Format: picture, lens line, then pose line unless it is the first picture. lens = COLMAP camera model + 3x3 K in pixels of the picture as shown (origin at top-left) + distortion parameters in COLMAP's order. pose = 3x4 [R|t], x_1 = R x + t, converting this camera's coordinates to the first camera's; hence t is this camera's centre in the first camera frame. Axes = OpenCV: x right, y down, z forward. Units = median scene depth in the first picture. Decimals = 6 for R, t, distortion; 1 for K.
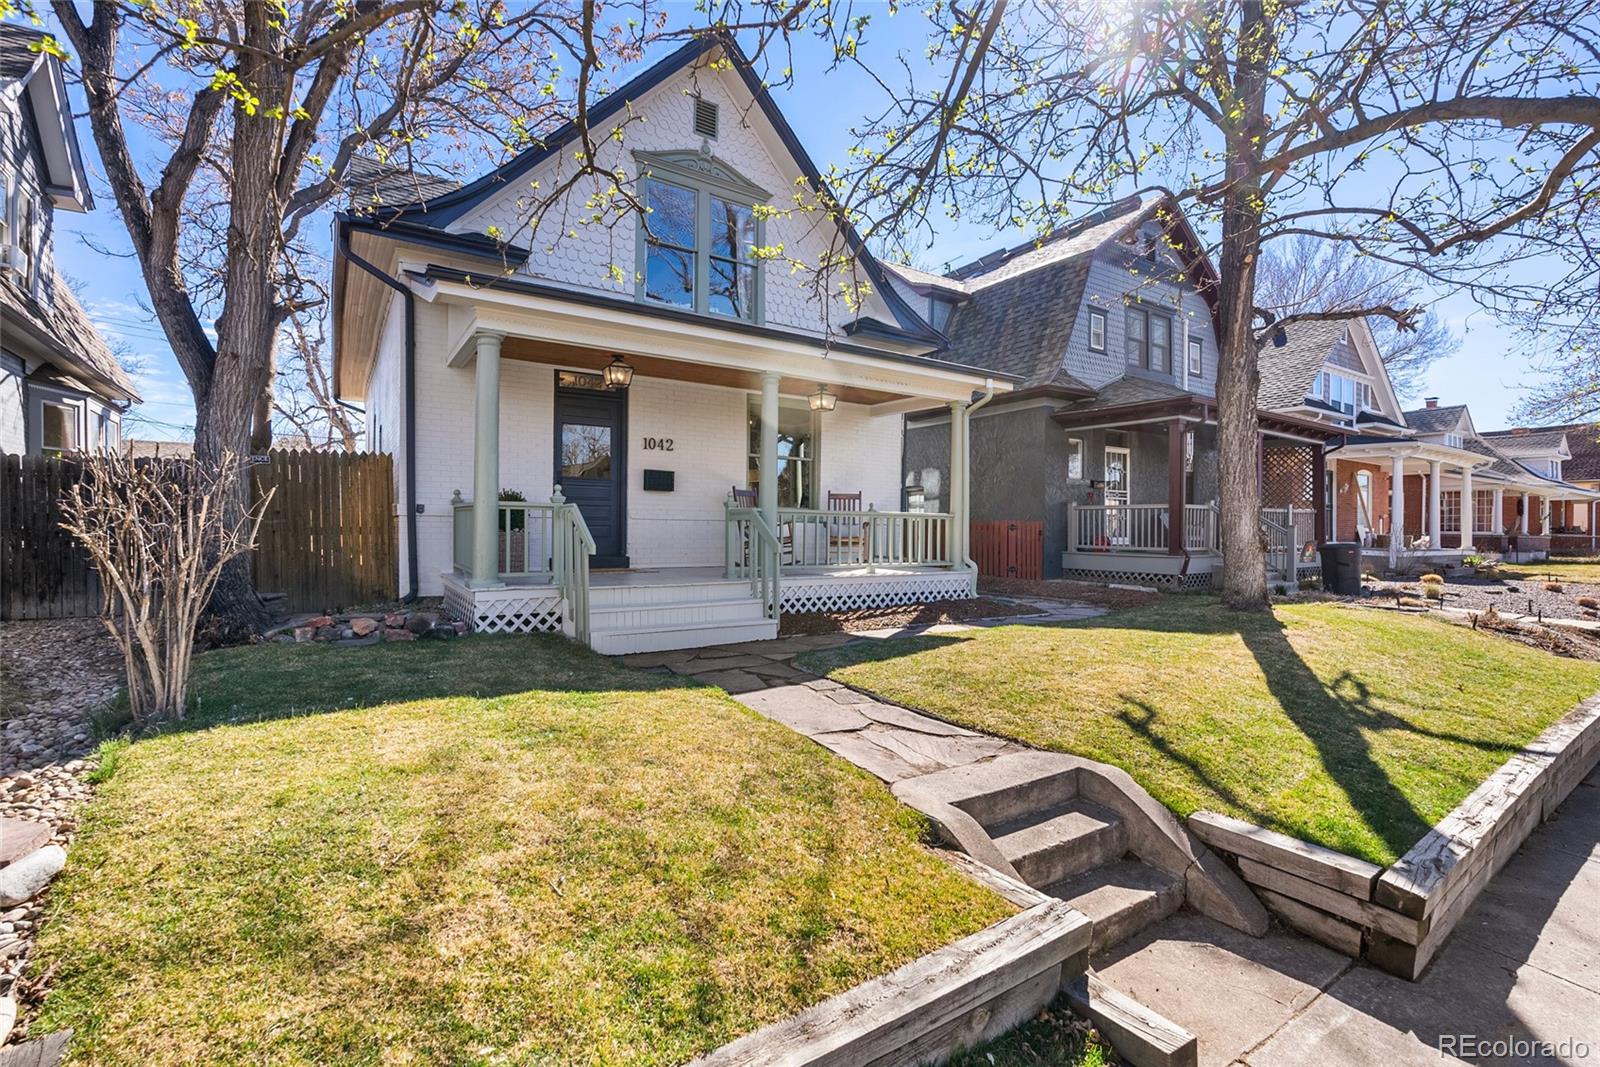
lens RADIAL K [[715.1, 0, 801.1], [0, 715.1, 532.5], [0, 0, 1]] dist [-0.007404, 0.000406]
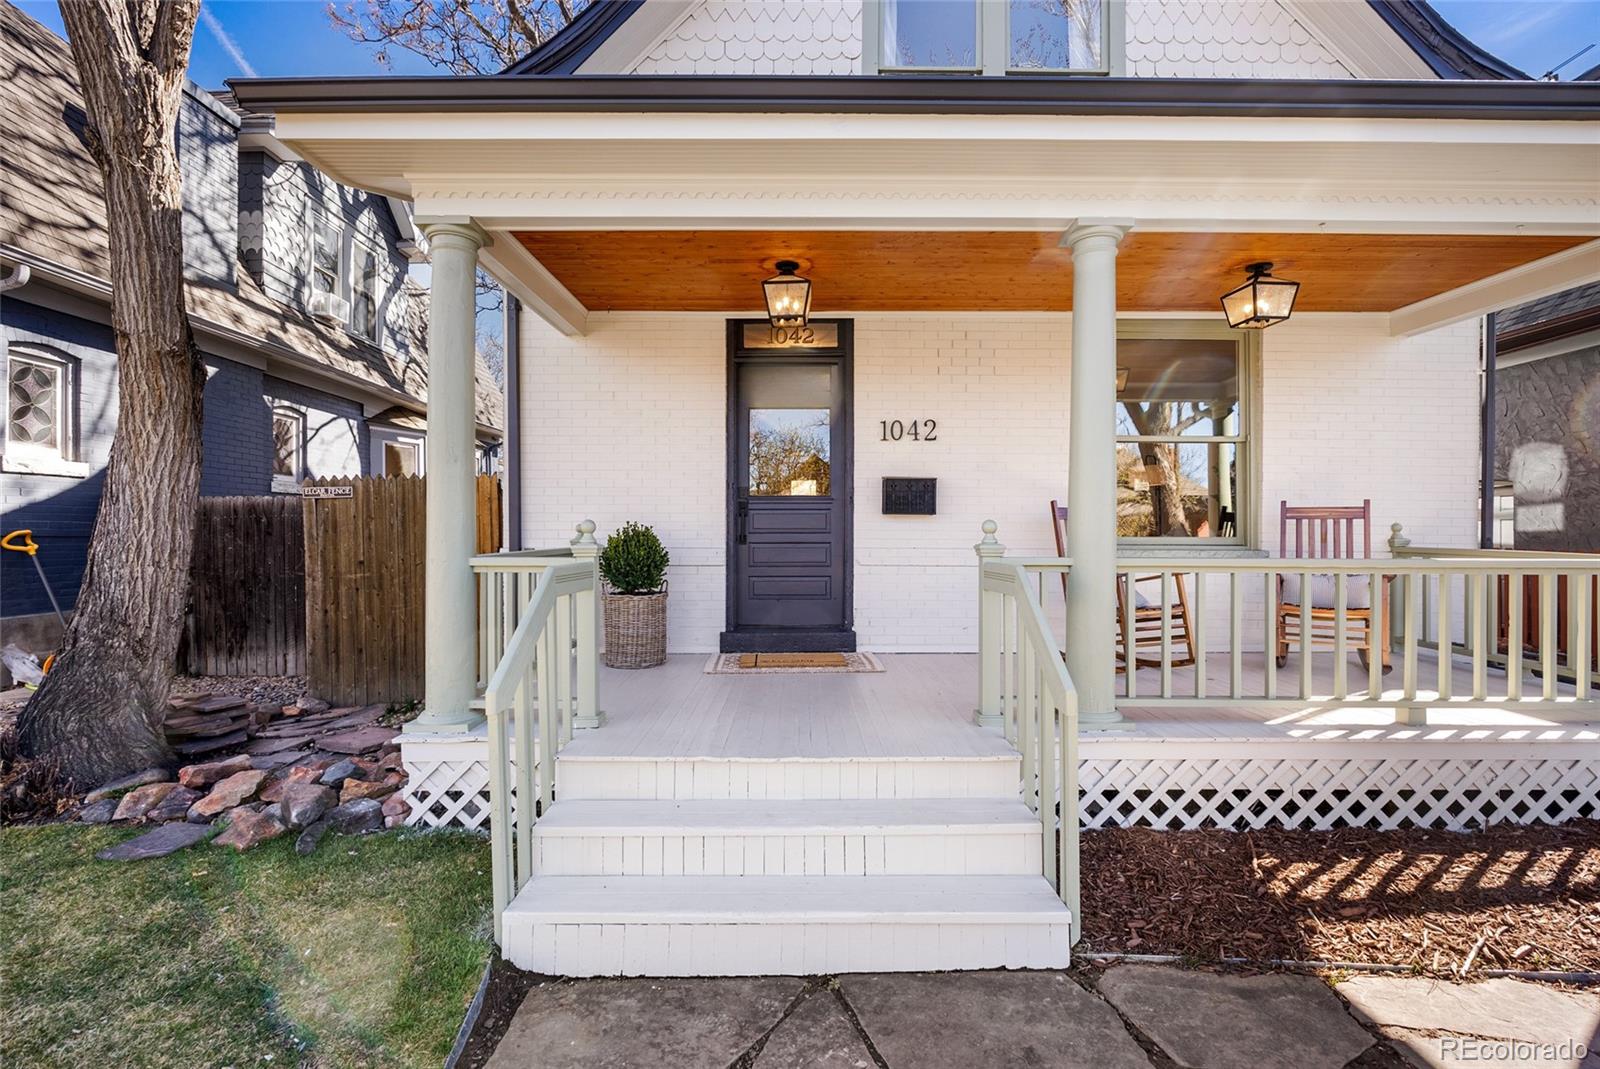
lens RADIAL K [[715.1, 0, 801.2], [0, 715.1, 533.2], [0, 0, 1]] dist [-0.007404, 0.000406]
pose [[0.837292, -0.009440, -0.546674, 0.032956], [0.003728, 0.999926, -0.011557, -0.036860], [0.546743, 0.007638, 0.837266, 0.480885]]
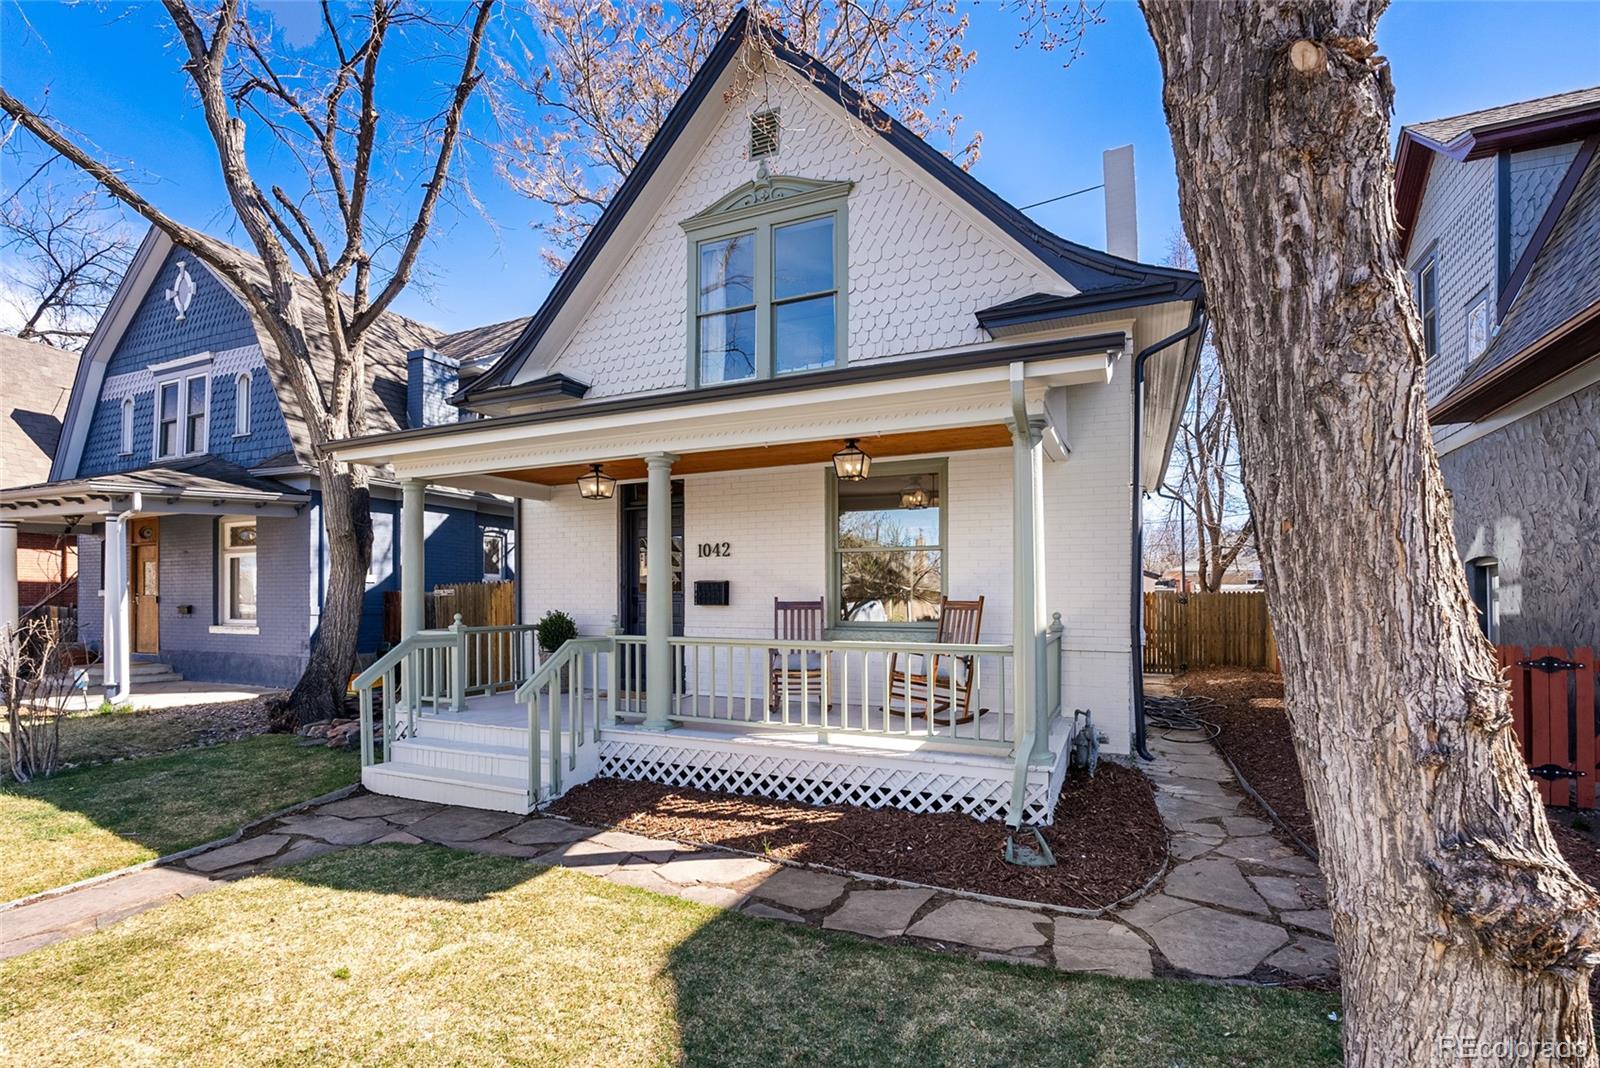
lens RADIAL K [[715.1, 0, 803.9], [0, 715.1, 605.2], [0, 0, 1]] dist [-0.007404, 0.000406]
pose [[0.538599, -0.001062, -0.842561, 0.568381], [0.001142, 0.999999, -0.000530, -0.055957], [0.842561, -0.000677, 0.538600, 0.619452]]
